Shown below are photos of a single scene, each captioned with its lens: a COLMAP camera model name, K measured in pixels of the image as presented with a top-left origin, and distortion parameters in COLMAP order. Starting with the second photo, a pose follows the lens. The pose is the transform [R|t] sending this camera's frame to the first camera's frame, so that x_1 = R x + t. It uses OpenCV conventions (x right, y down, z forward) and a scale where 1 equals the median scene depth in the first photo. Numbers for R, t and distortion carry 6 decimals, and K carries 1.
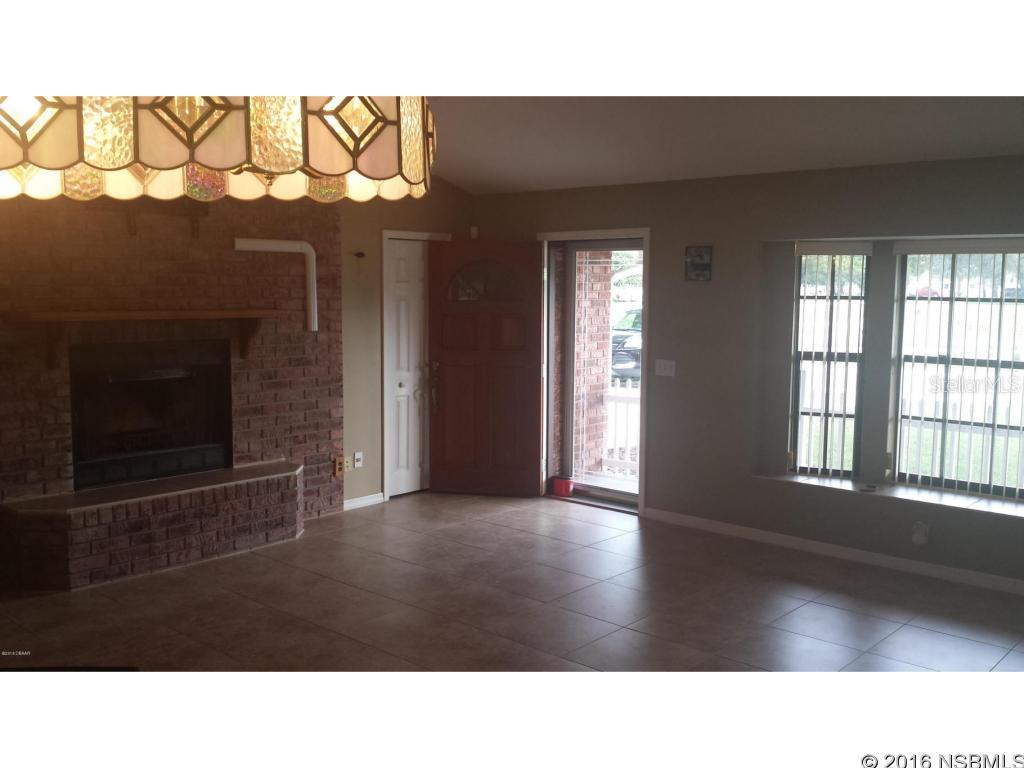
lens RADIAL K [[913.9, 0, 516.7], [0, 913.9, 390.5], [0, 0, 1]] dist [0.006959, -0.019284]
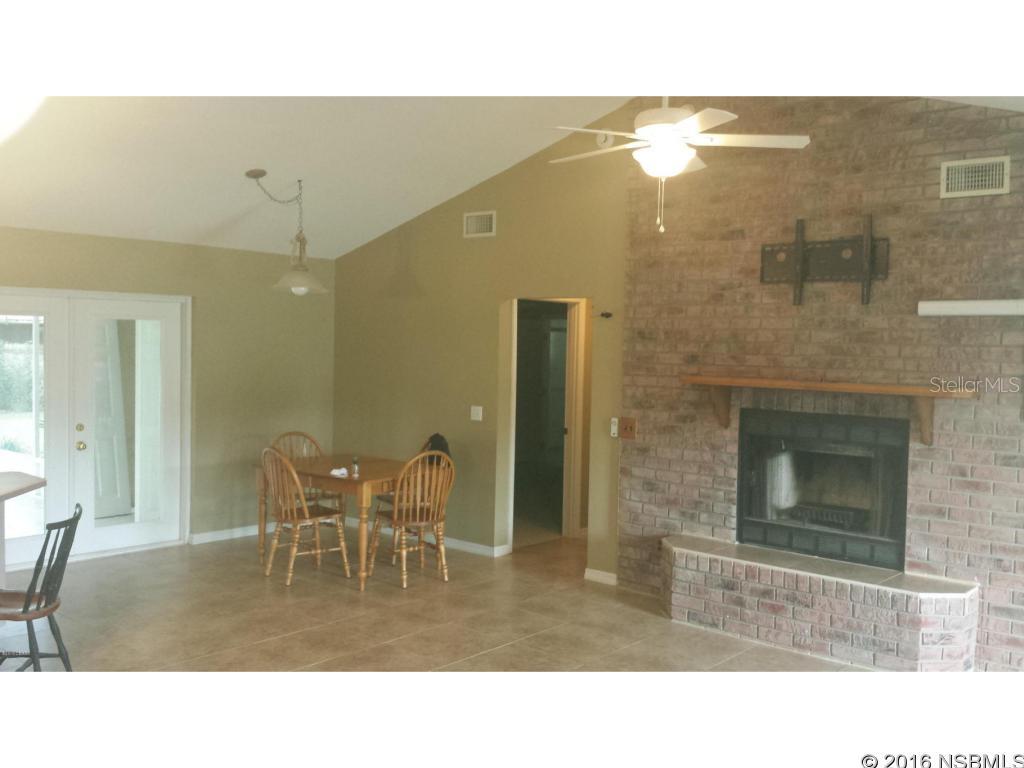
lens RADIAL K [[913.9, 0, 517.4], [0, 913.9, 376.6], [0, 0, 1]] dist [0.006959, -0.019284]
pose [[0.025714, 0.024614, -0.999366, 0.548205], [-0.136355, 0.990440, 0.020886, -0.067008], [0.990326, 0.135732, 0.028825, 0.637136]]
